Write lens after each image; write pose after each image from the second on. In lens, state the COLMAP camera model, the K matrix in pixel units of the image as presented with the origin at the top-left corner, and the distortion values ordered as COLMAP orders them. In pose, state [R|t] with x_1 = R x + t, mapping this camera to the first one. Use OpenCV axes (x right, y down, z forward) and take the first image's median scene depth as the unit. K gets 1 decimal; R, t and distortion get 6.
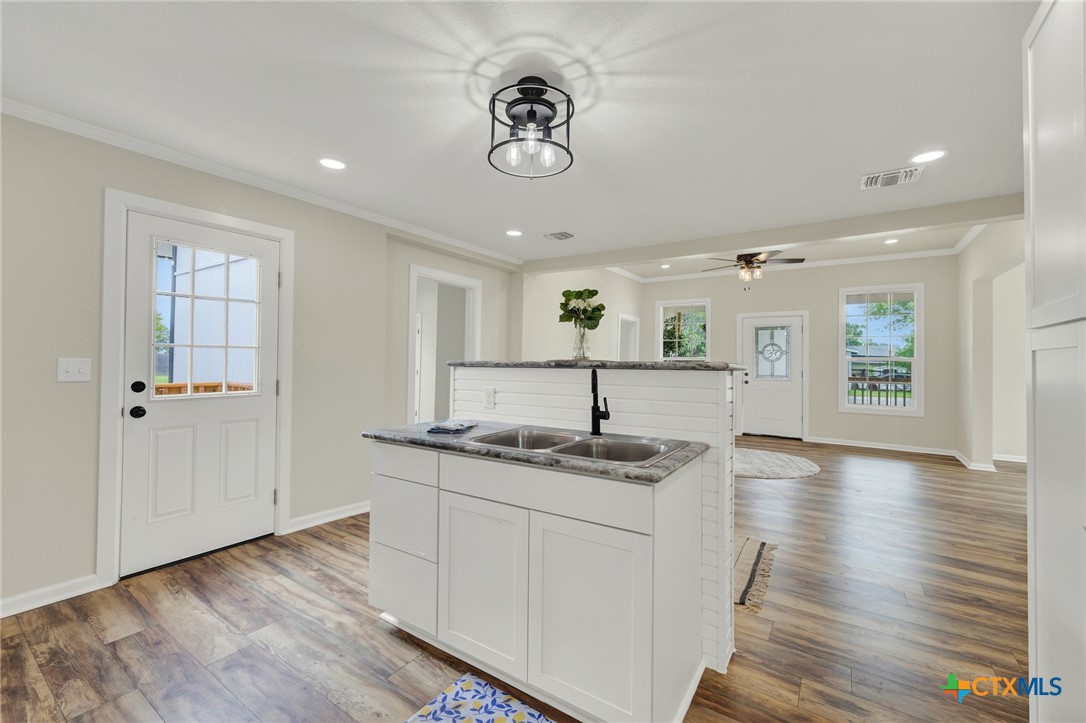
lens RADIAL K [[464.2, 0, 539.3], [0, 464.2, 367.6], [0, 0, 1]] dist [-0.001074, 0.000401]
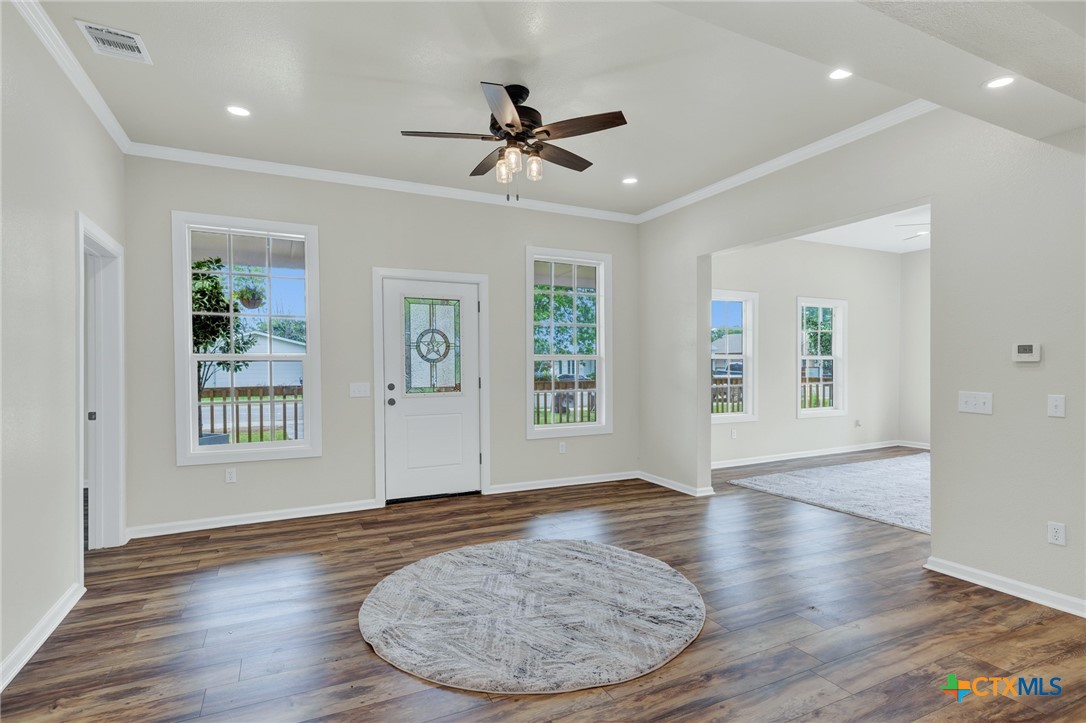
lens RADIAL K [[535.2, 0, 546.1], [0, 535.2, 367.4], [0, 0, 1]] dist [-0.002344, 0.004979]
pose [[0.504475, -0.020236, 0.863189, 0.019196], [0.018389, 0.999750, 0.012691, -0.012032], [-0.863230, 0.009471, 0.504721, 0.554678]]
